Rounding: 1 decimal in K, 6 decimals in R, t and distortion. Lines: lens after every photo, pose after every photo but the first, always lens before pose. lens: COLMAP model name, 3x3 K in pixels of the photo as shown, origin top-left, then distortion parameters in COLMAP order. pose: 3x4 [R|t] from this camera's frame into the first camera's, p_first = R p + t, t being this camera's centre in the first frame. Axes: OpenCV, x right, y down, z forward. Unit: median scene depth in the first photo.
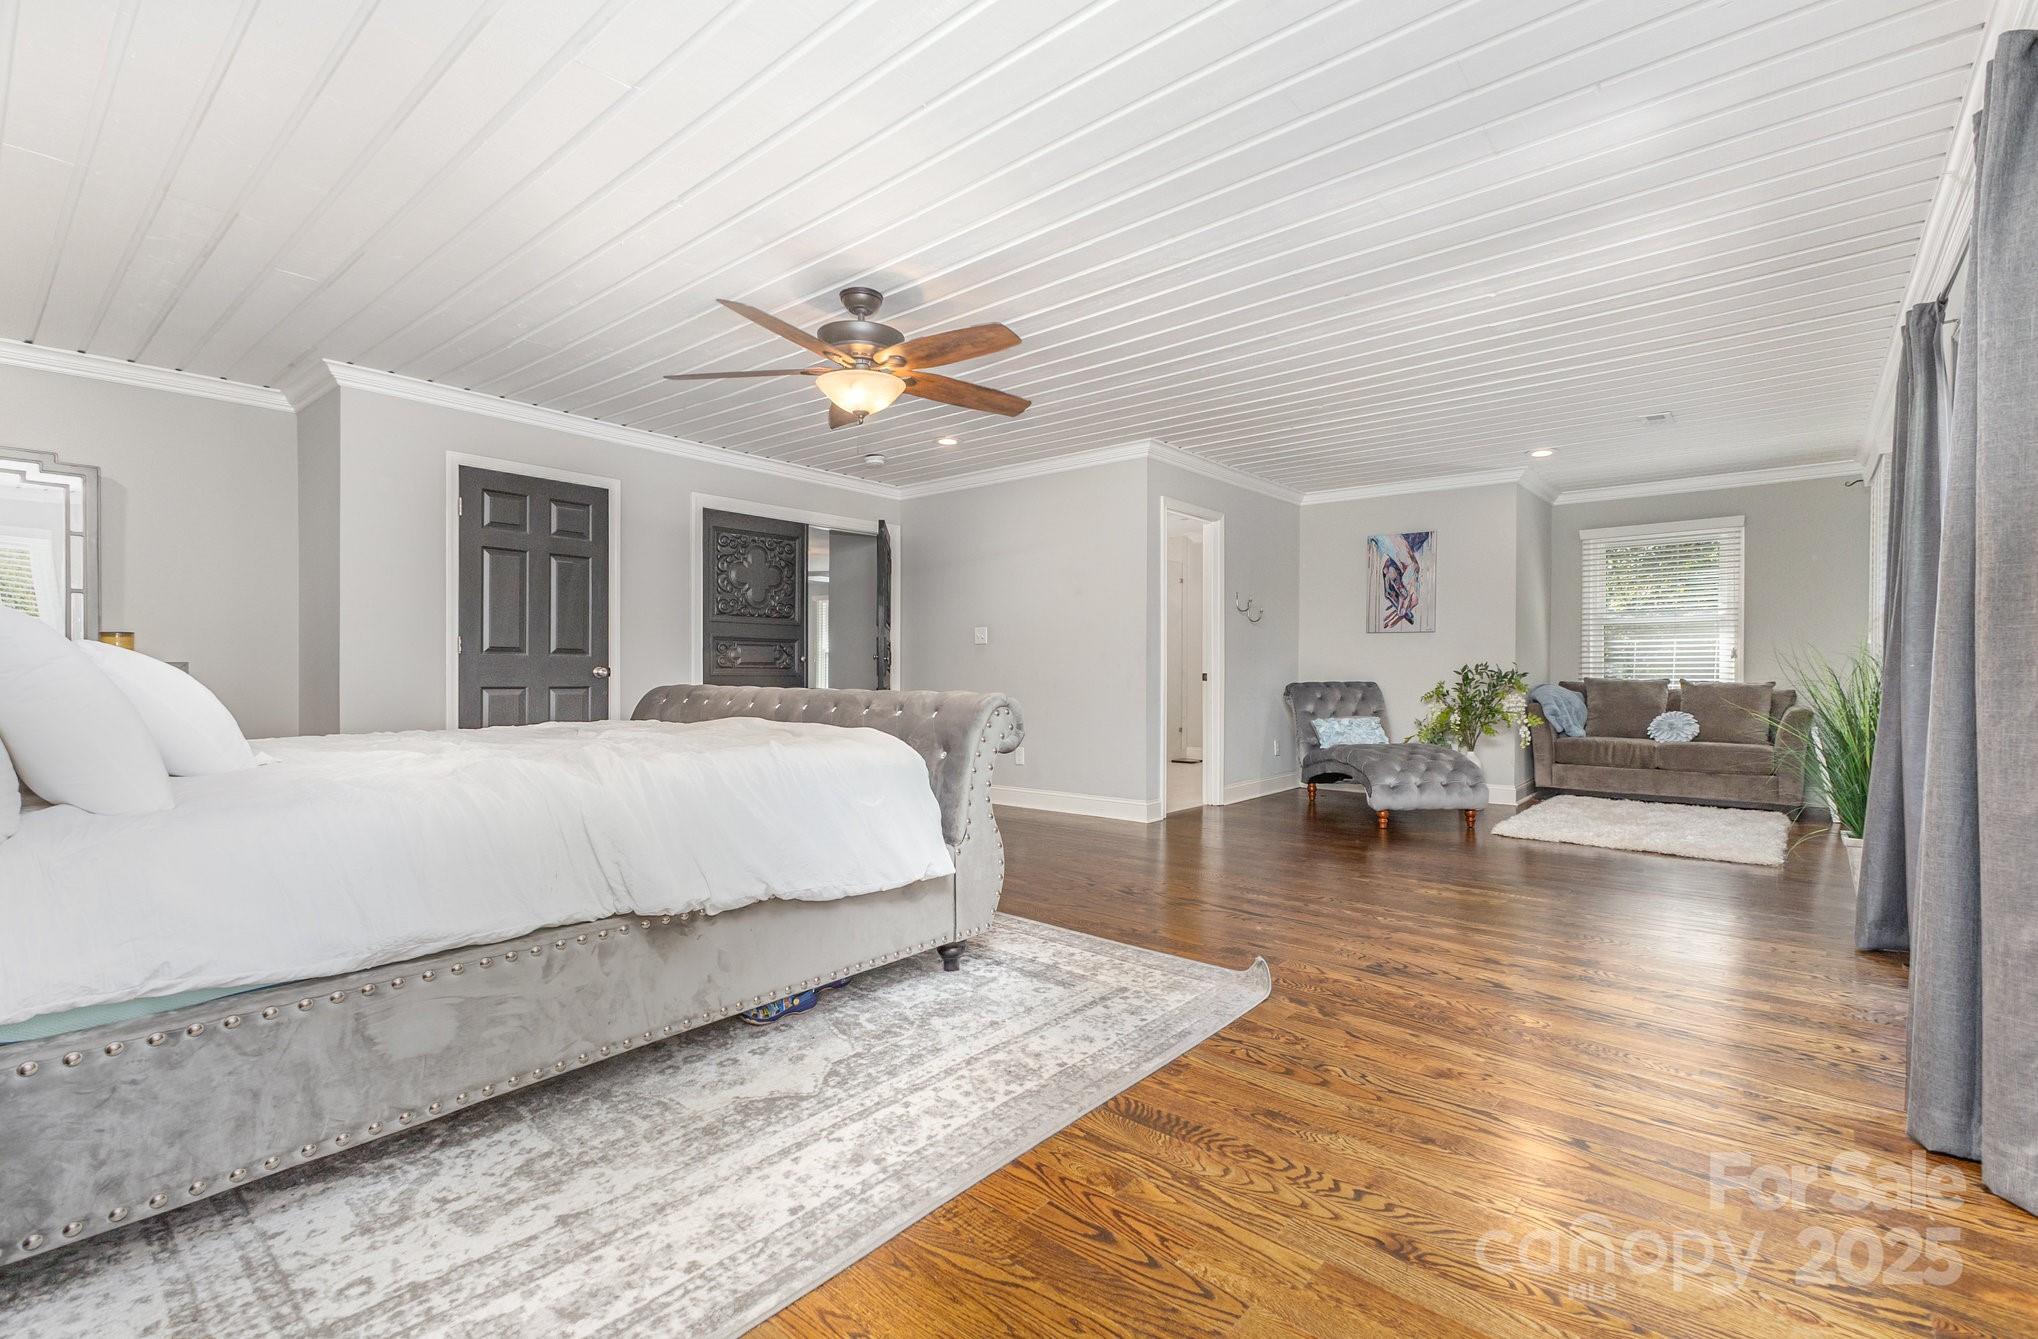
lens RADIAL K [[907.9, 0, 1019.0], [0, 907.9, 669.5], [0, 0, 1]] dist [0.002441, 0.000269]
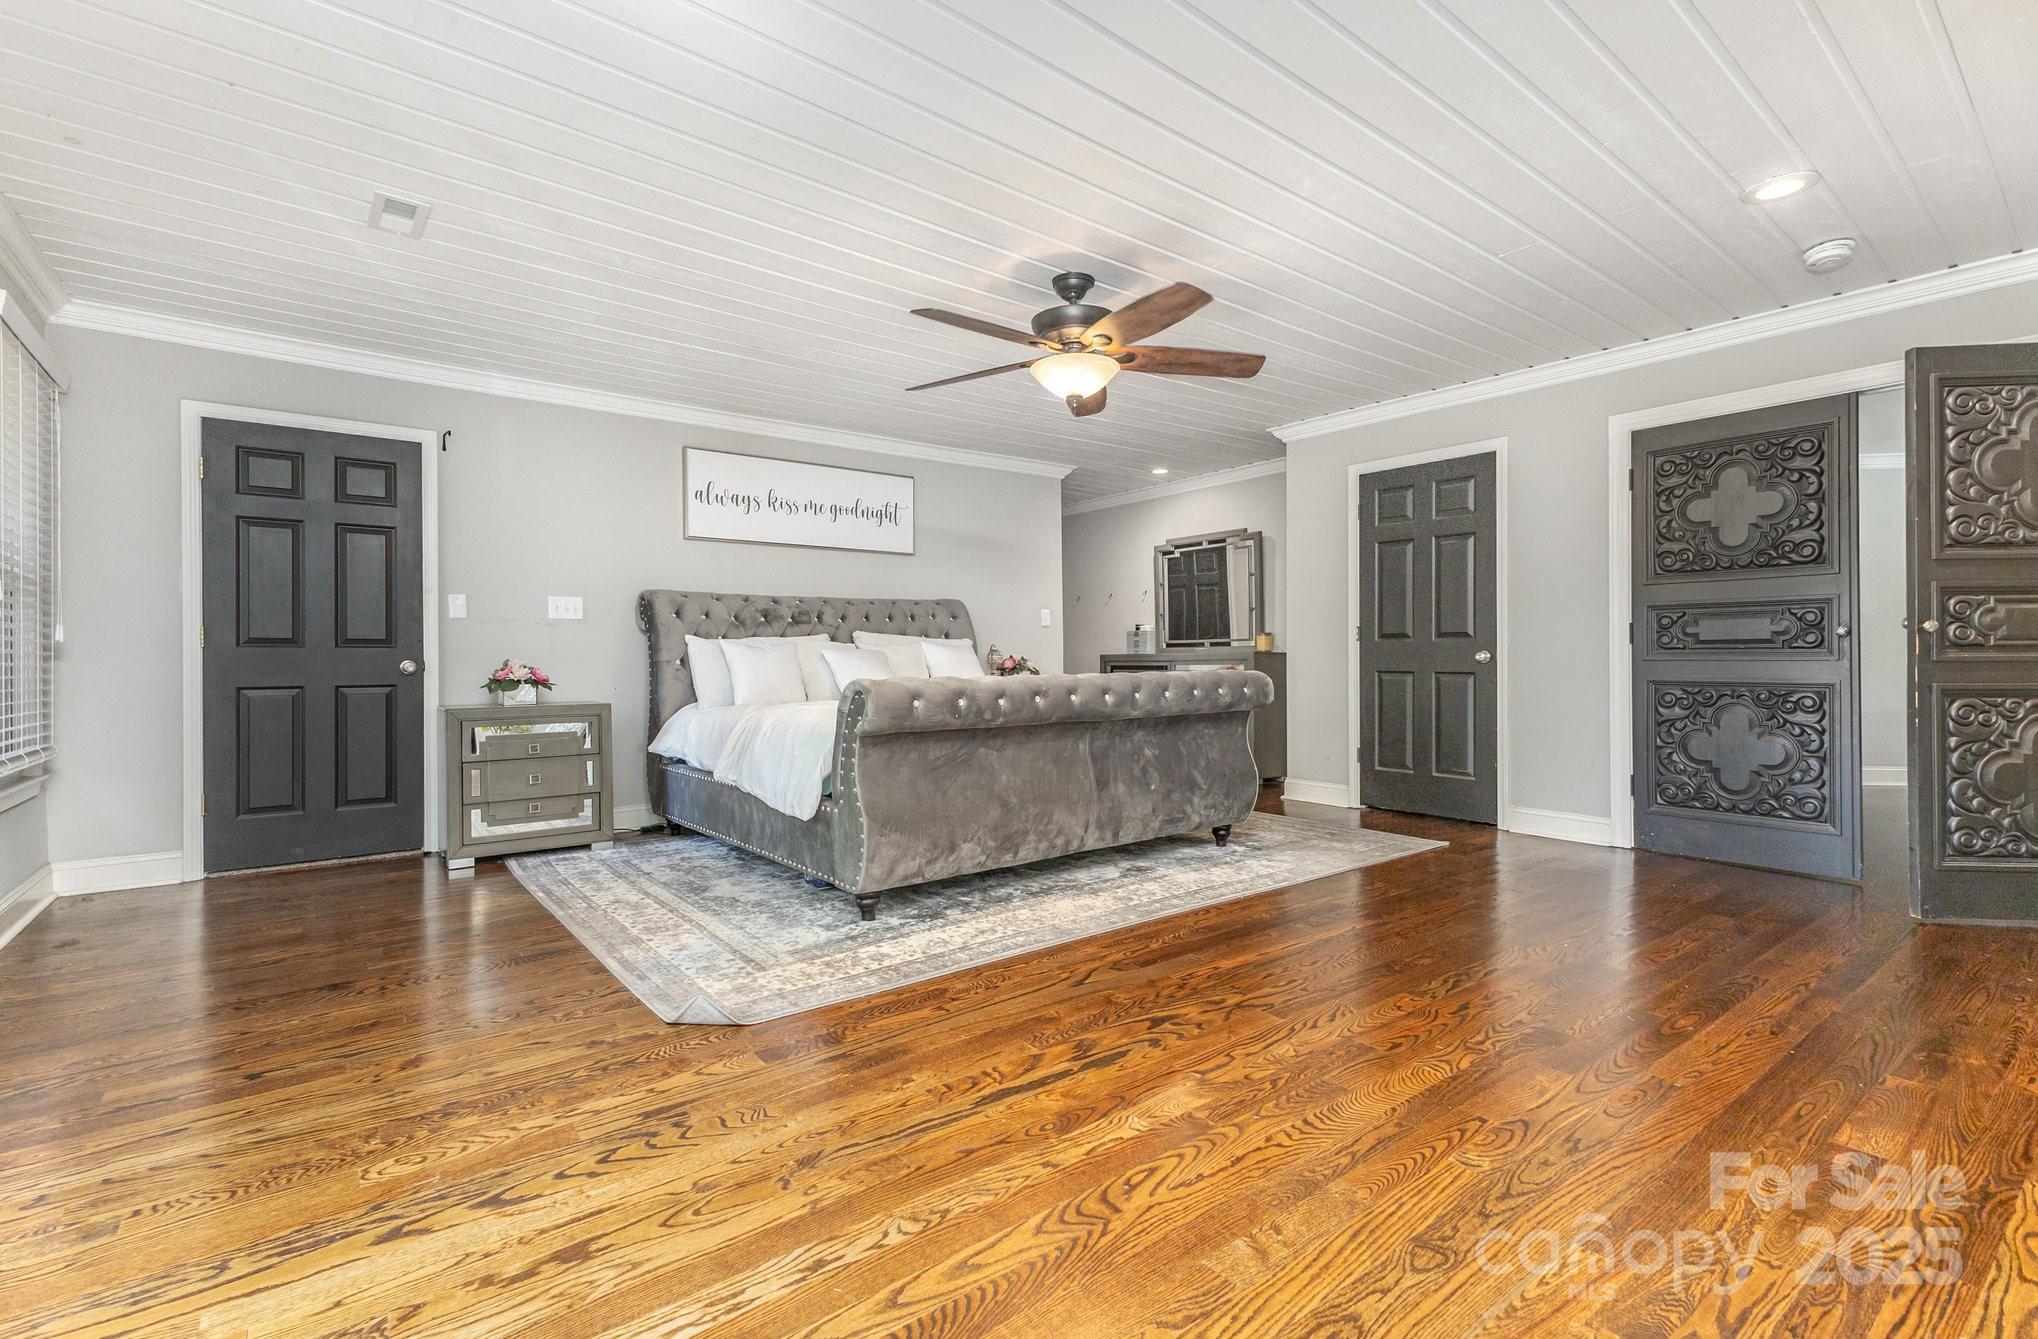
lens RADIAL K [[907.6, 0, 1023.0], [0, 907.6, 652.6], [0, 0, 1]] dist [0.002138, 0.000169]
pose [[-0.195810, -0.008001, -0.980609, 1.028166], [0.009055, 0.999909, -0.009966, 0.007316], [0.980600, -0.010831, -0.195720, 1.441776]]
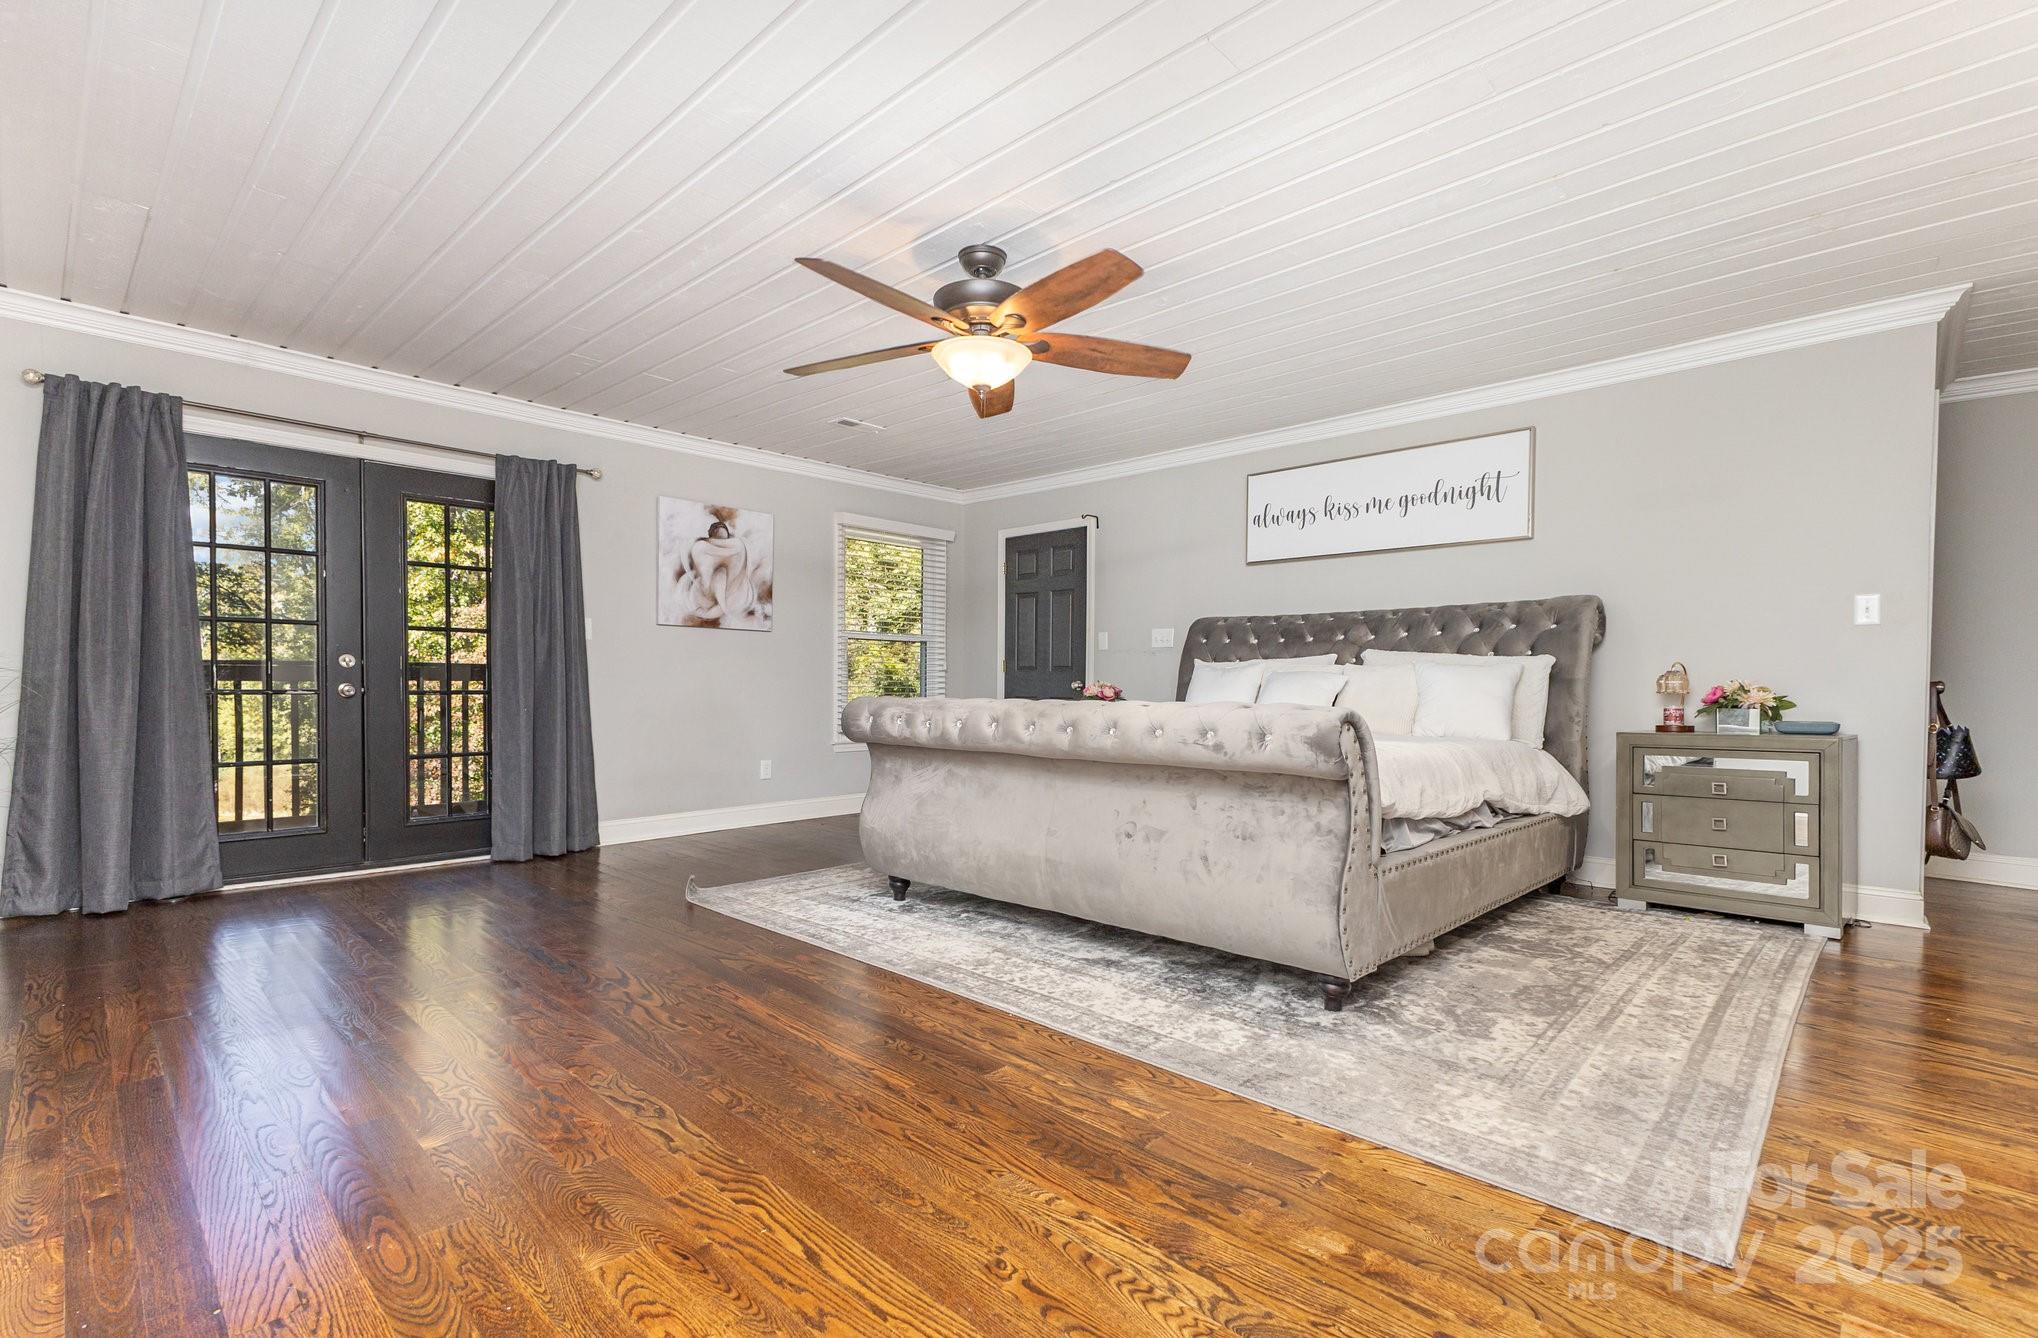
lens RADIAL K [[940.4, 0, 1019.0], [0, 940.4, 669.0], [0, 0, 1]] dist [0.054138, 0.000072]
pose [[-0.998369, -0.008058, 0.056517, -0.338415], [-0.008887, 0.999856, -0.014433, 0.001791], [-0.056393, -0.014912, -0.998297, 2.455766]]
